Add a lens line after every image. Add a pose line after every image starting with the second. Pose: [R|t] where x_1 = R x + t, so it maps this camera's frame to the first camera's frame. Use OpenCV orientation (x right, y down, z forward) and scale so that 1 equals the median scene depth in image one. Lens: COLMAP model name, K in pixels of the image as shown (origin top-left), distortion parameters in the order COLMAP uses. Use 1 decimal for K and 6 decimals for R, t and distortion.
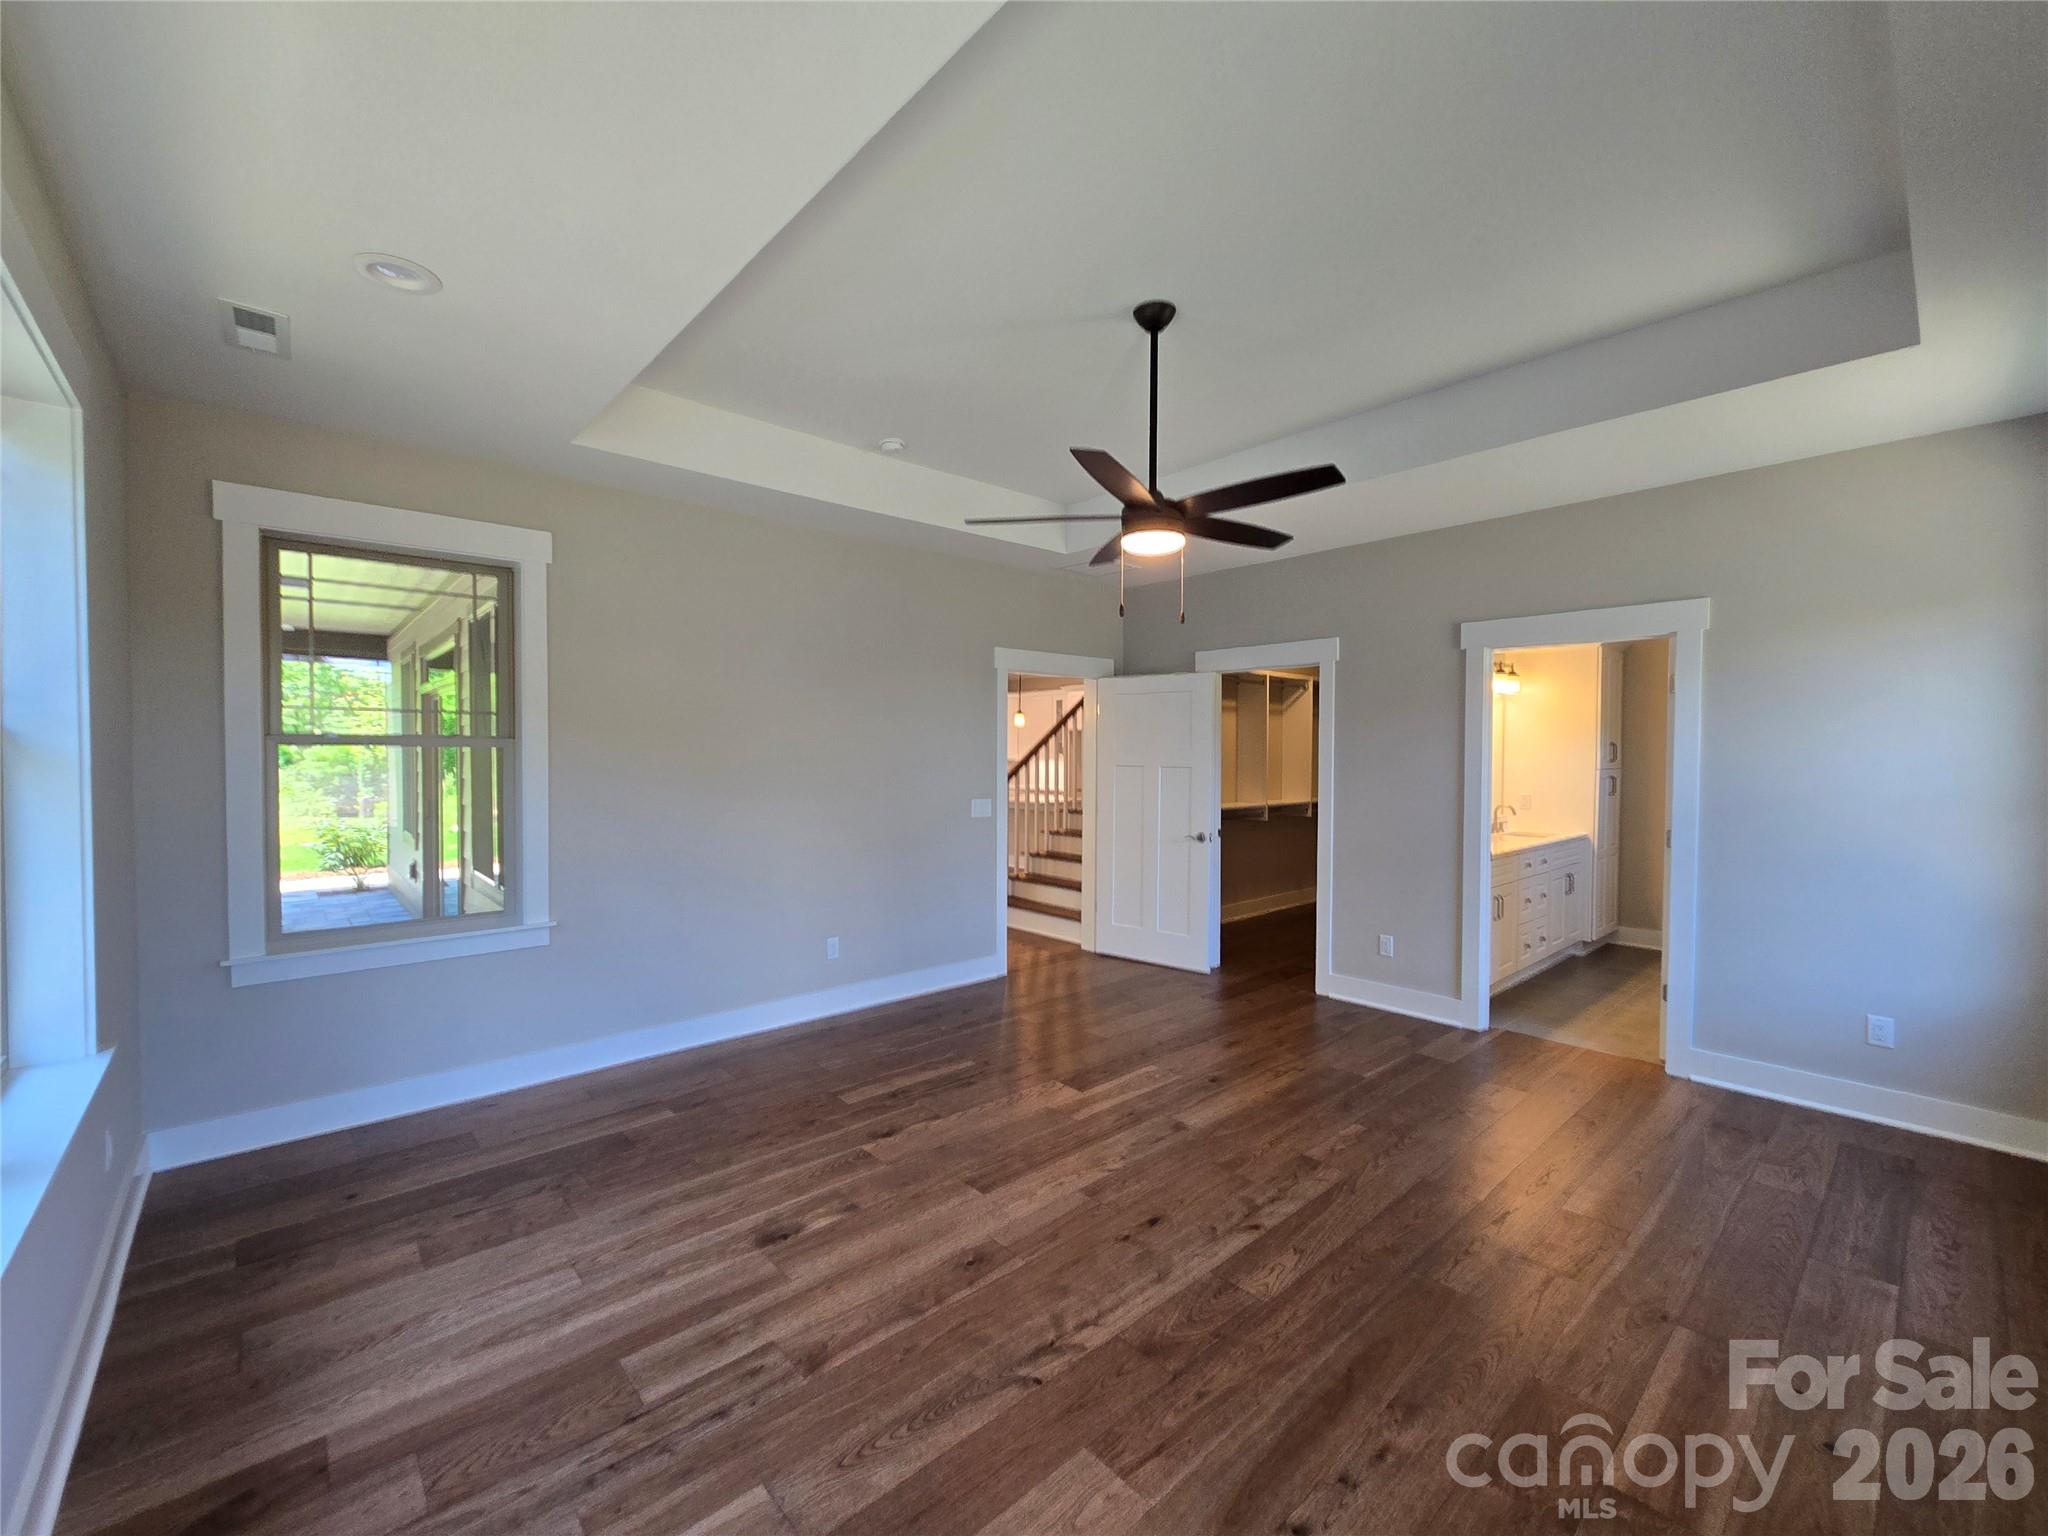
lens RADIAL K [[840.0, 0, 1030.3], [0, 840.0, 773.5], [0, 0, 1]] dist [-0.002625, 0.002424]
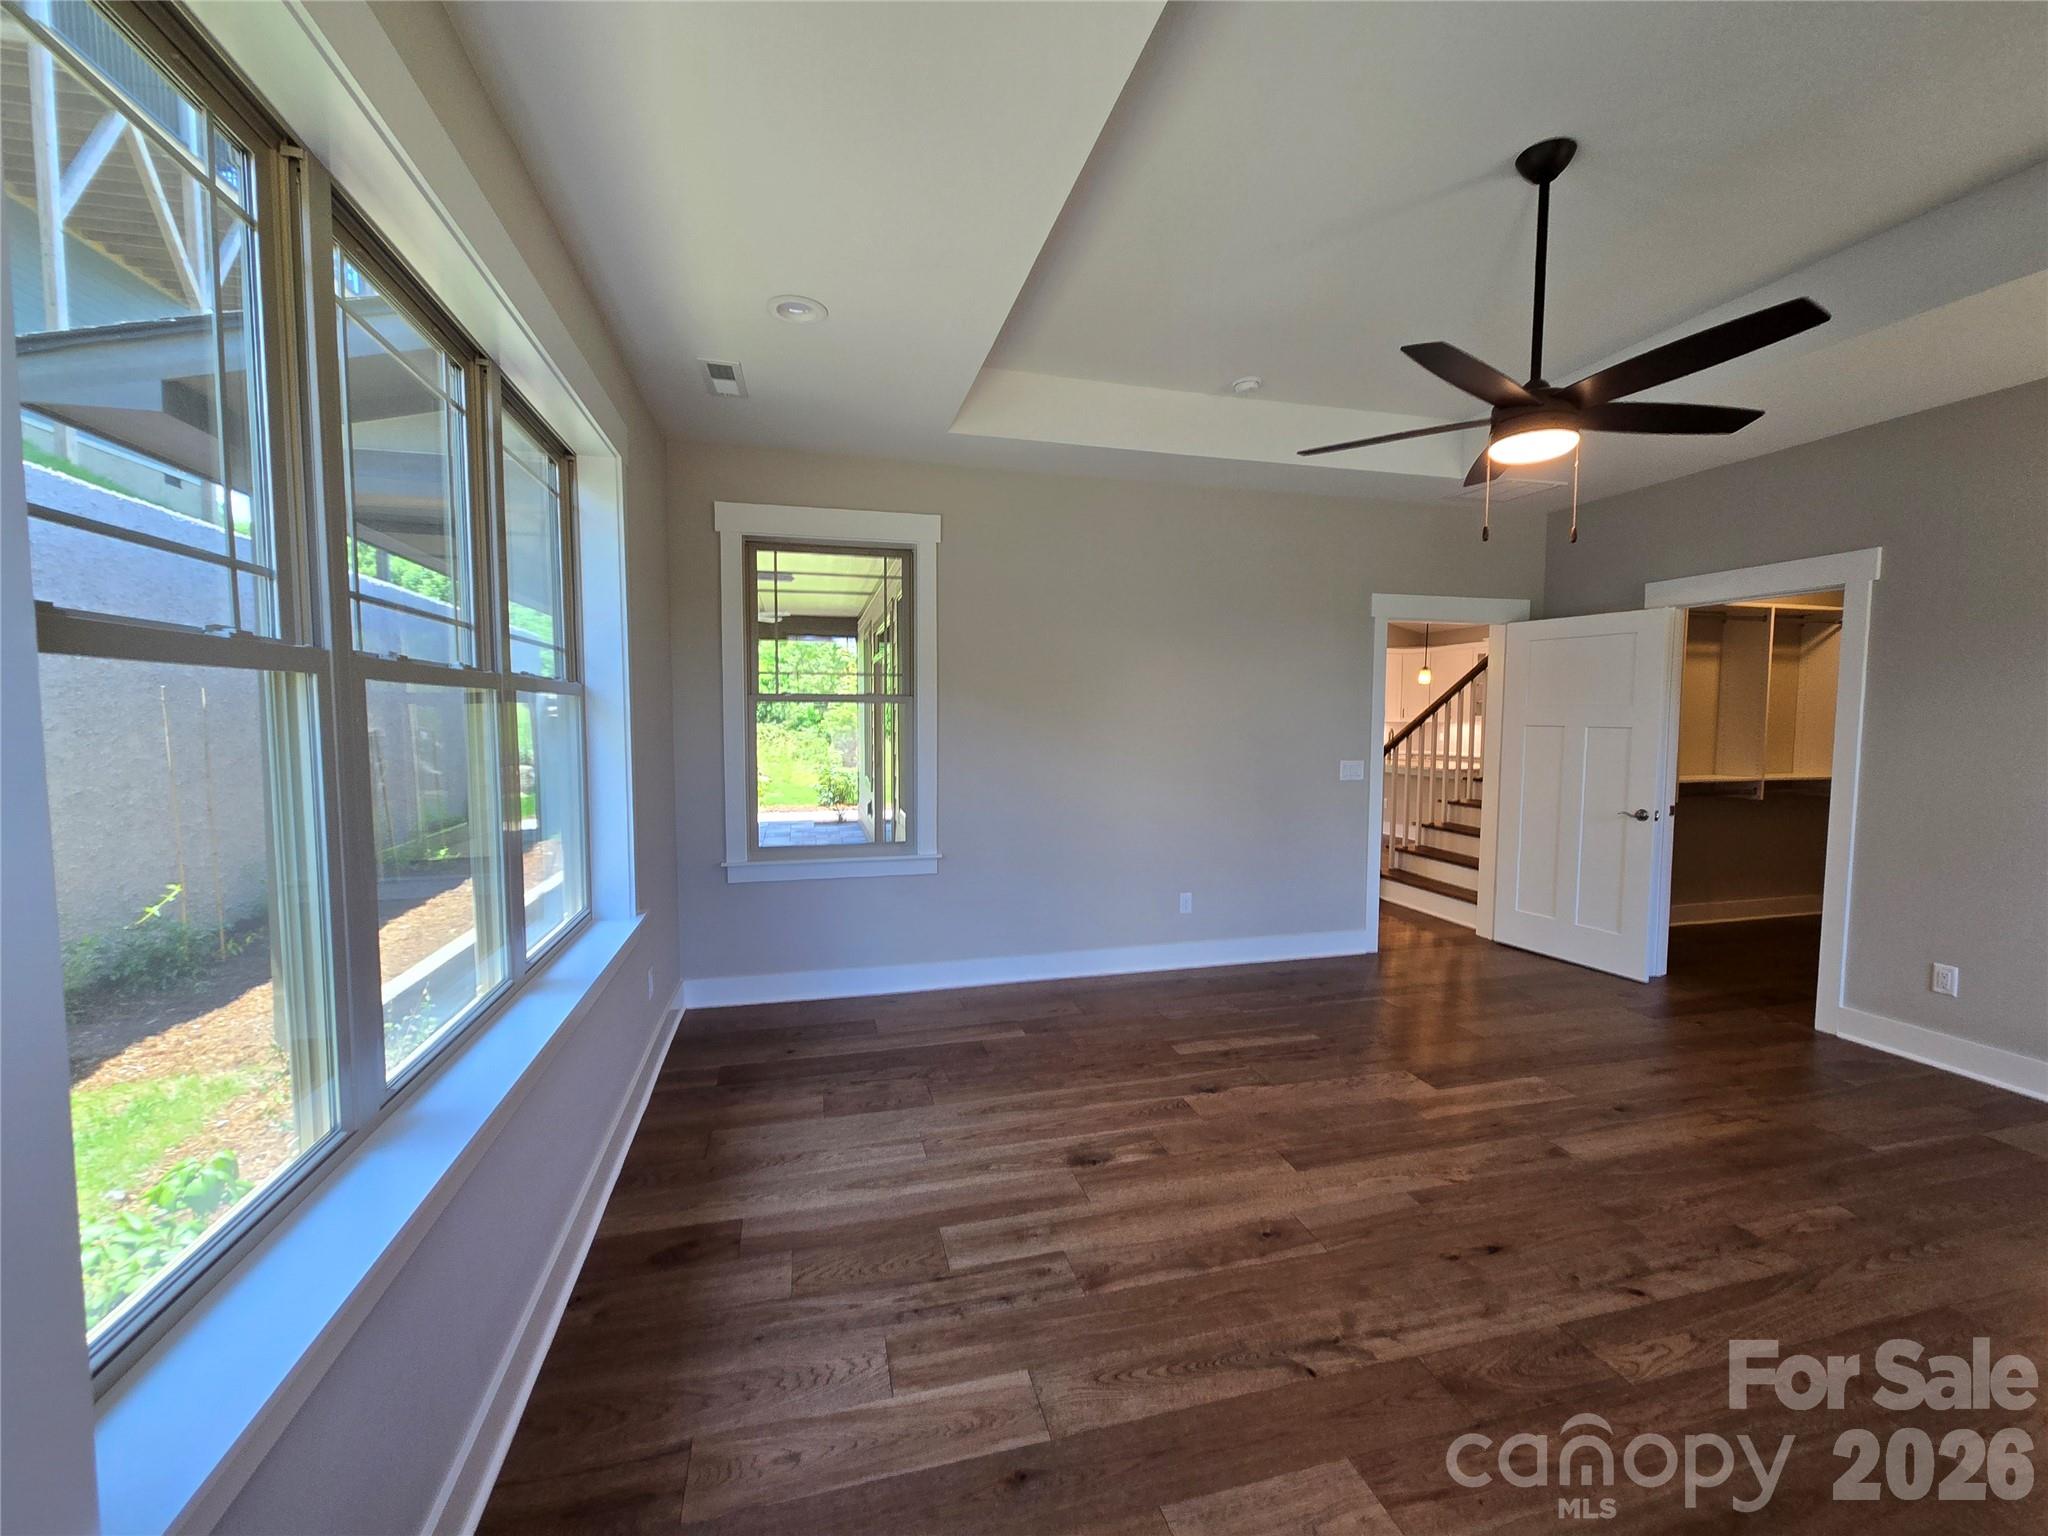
lens RADIAL K [[840.0, 0, 1030.3], [0, 840.0, 773.5], [0, 0, 1]] dist [-0.002625, 0.002424]
pose [[0.890295, 0.031929, -0.454264, 0.081244], [-0.012134, 0.998848, 0.046426, 0.011069], [0.455223, -0.035821, 0.889656, 0.030770]]
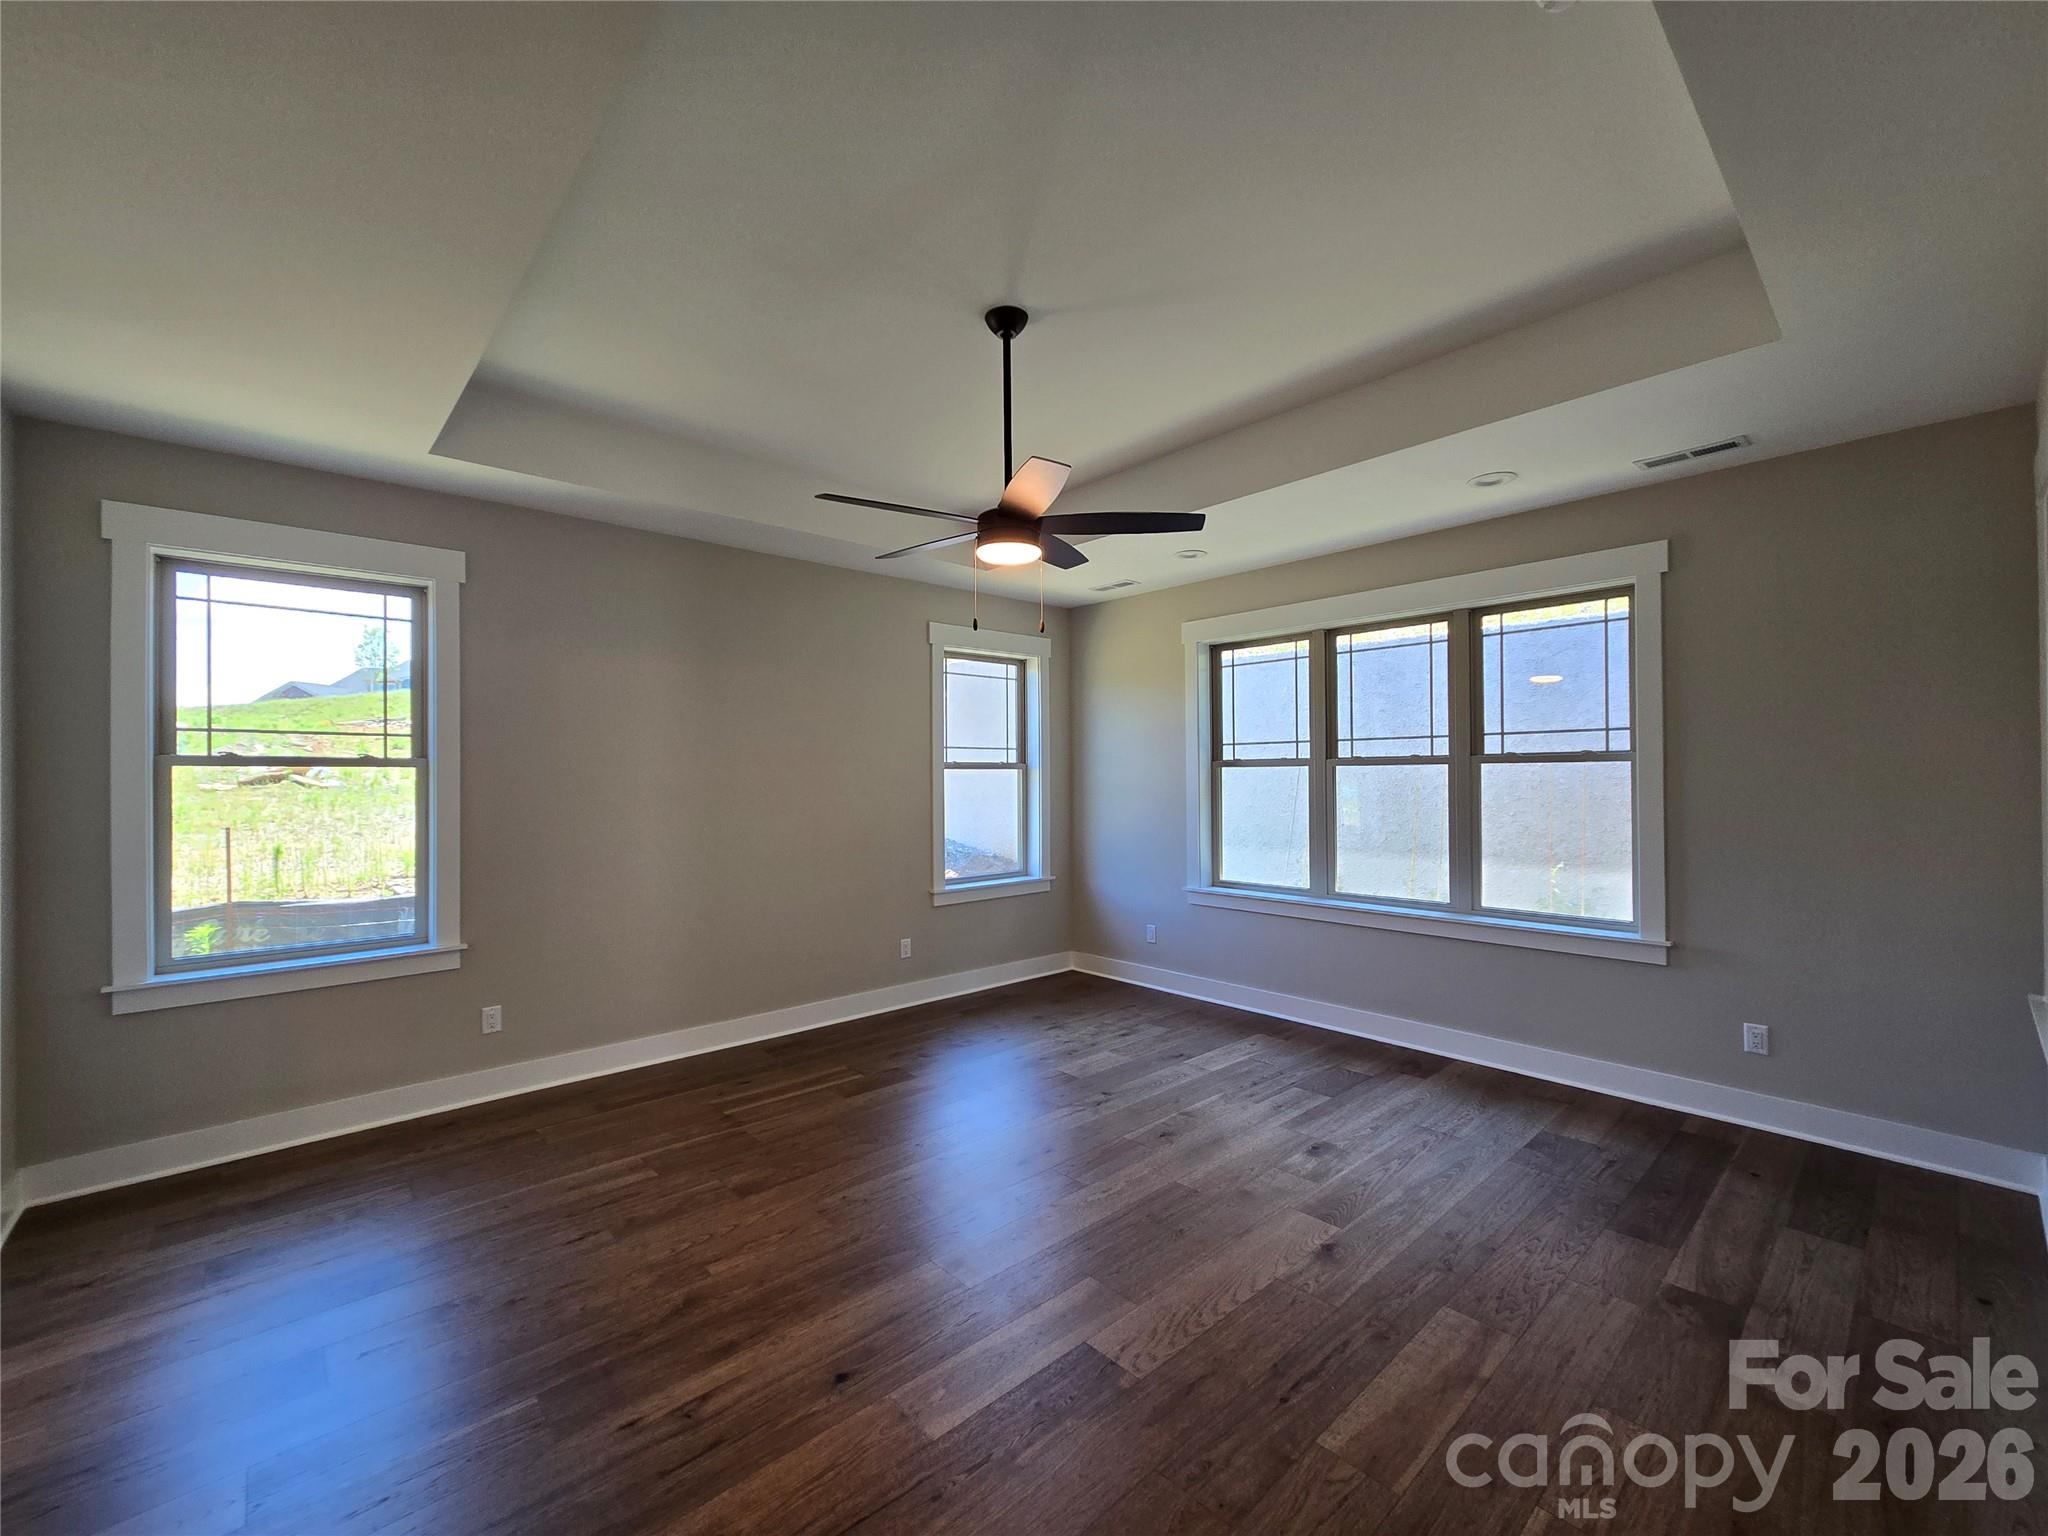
lens RADIAL K [[840.0, 0, 1030.3], [0, 840.0, 773.5], [0, 0, 1]] dist [-0.002625, 0.002424]
pose [[-0.999989, 0.003873, -0.002600, 0.113890], [0.003821, 0.999797, 0.019805, -0.035185], [0.002677, 0.019795, -0.999800, 1.813645]]
